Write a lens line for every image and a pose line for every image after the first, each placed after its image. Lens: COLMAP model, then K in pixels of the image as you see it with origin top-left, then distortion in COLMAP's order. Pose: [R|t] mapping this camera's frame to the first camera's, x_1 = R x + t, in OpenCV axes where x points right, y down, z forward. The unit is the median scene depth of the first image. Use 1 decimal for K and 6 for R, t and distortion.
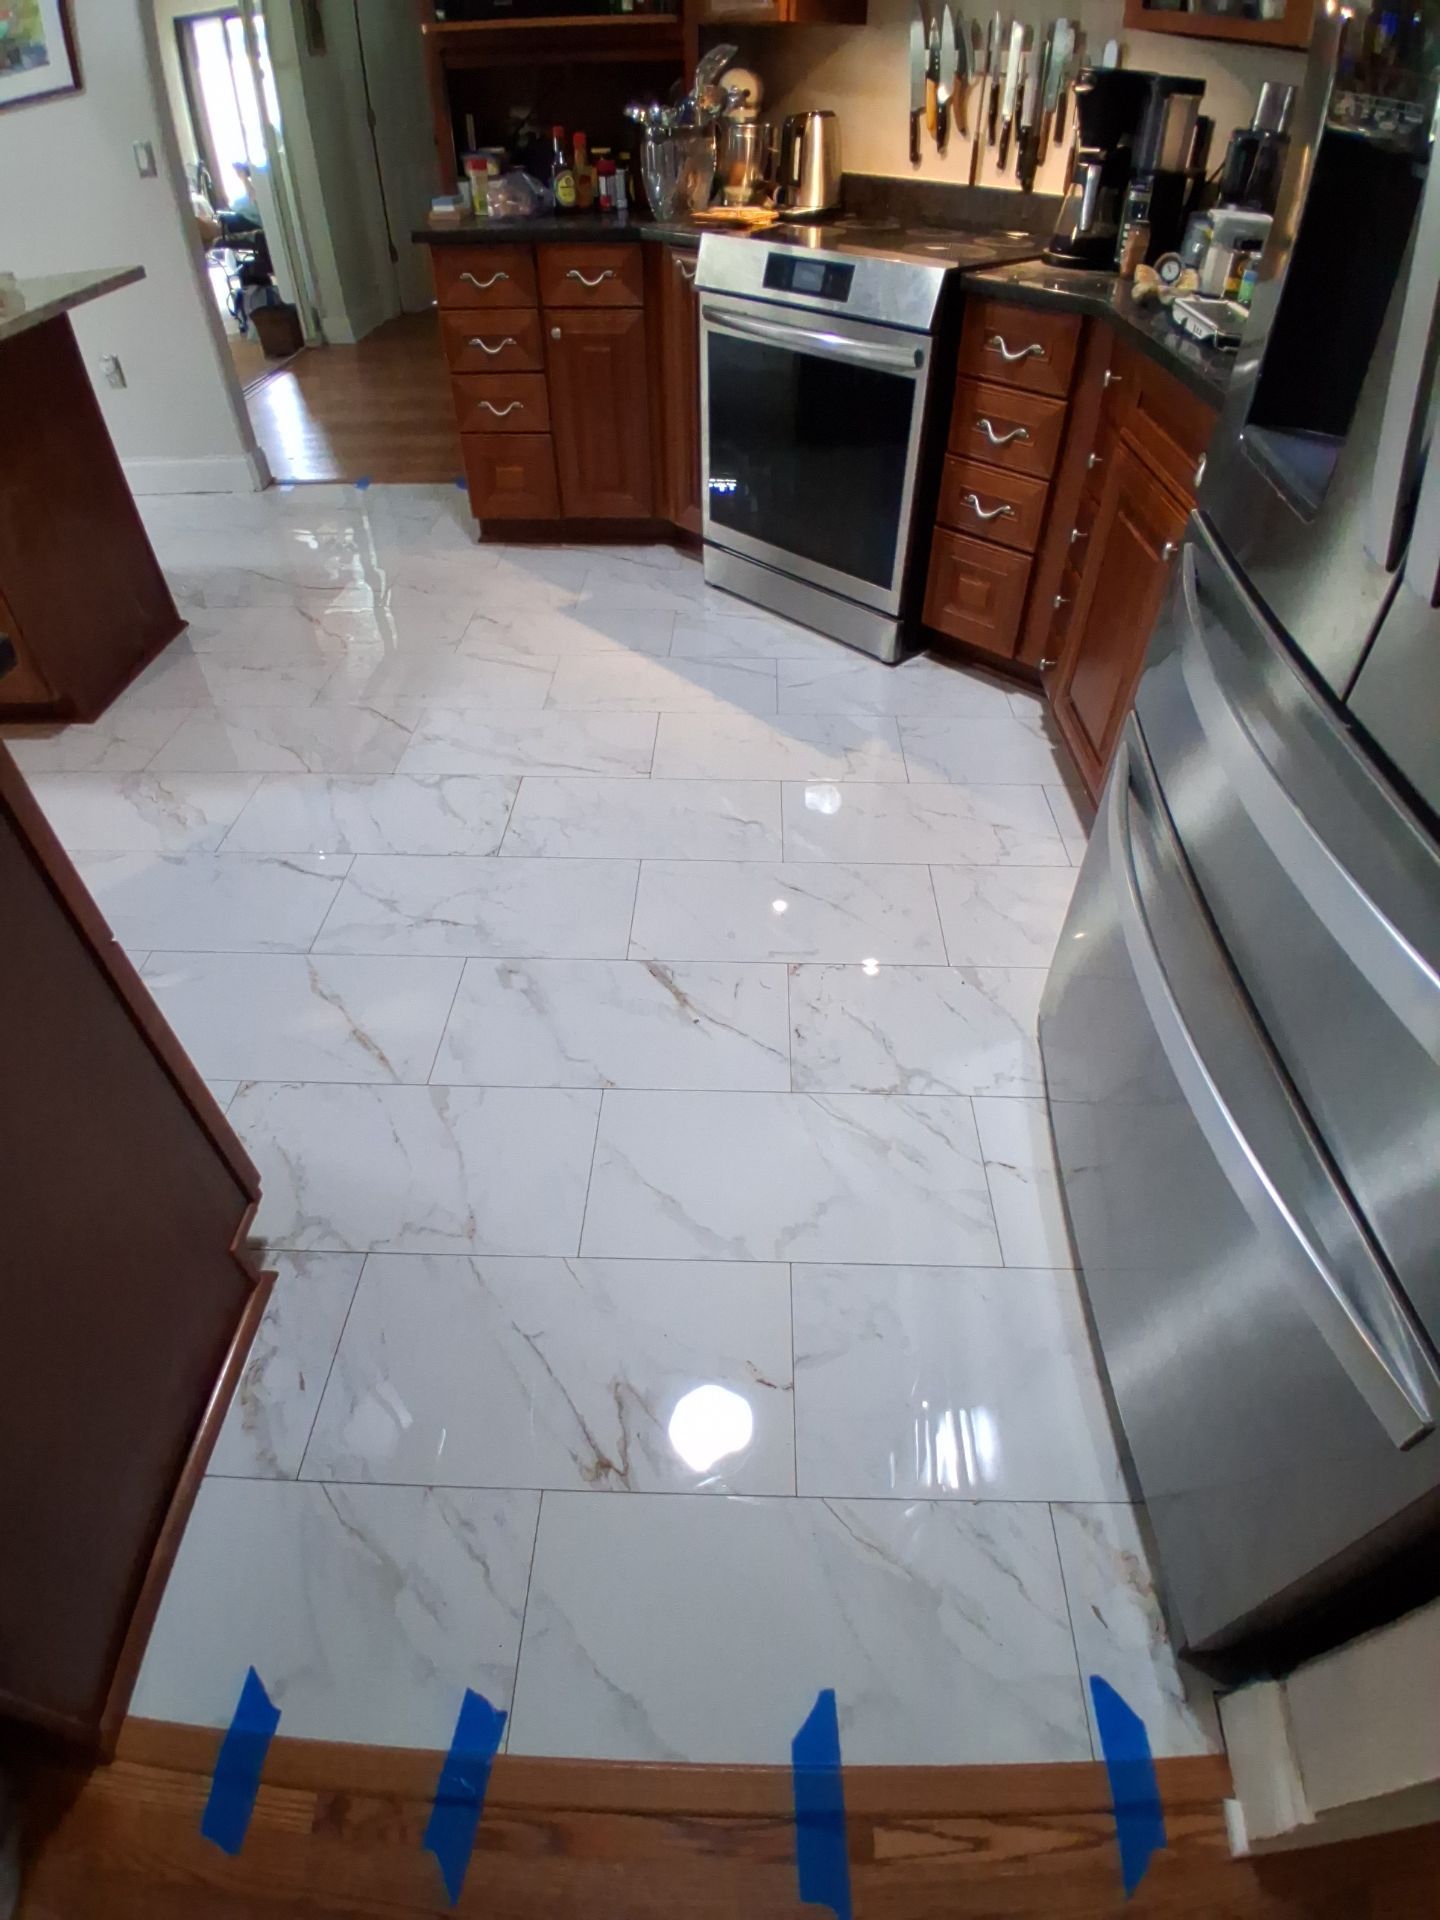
lens RADIAL K [[961.2, 0, 727.9], [0, 961.2, 954.9], [0, 0, 1]] dist [0.001514, -0.039287]
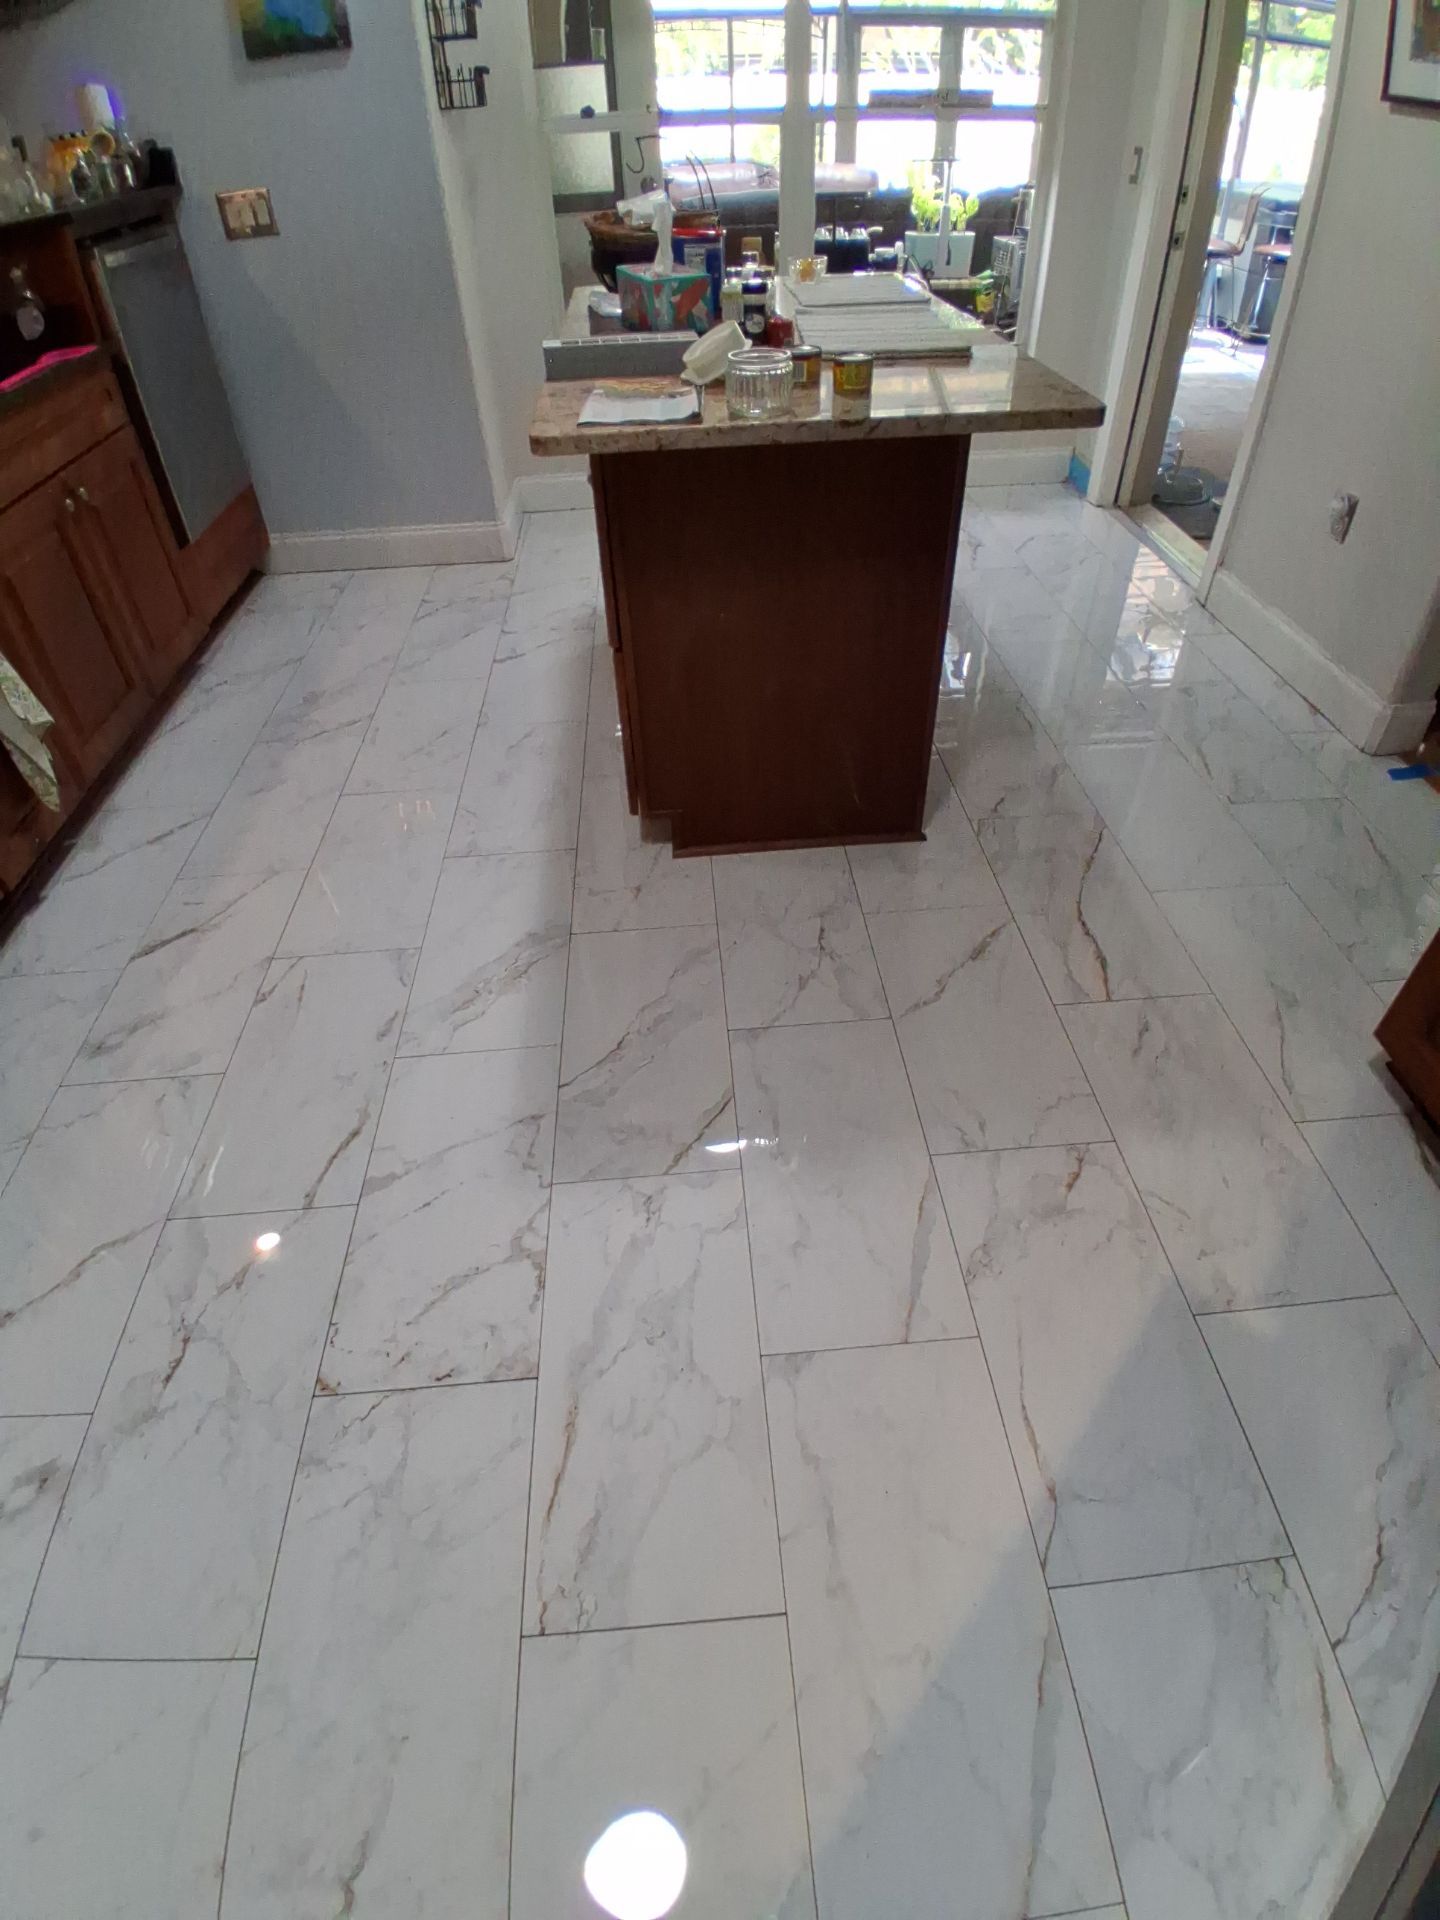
lens RADIAL K [[961.2, 0, 727.9], [0, 961.2, 954.9], [0, 0, 1]] dist [0.001514, -0.039287]
pose [[0.097796, 0.676713, -0.729723, 0.048820], [-0.664627, 0.590170, 0.458225, -0.684668], [0.740747, 0.440181, 0.507478, 0.682295]]
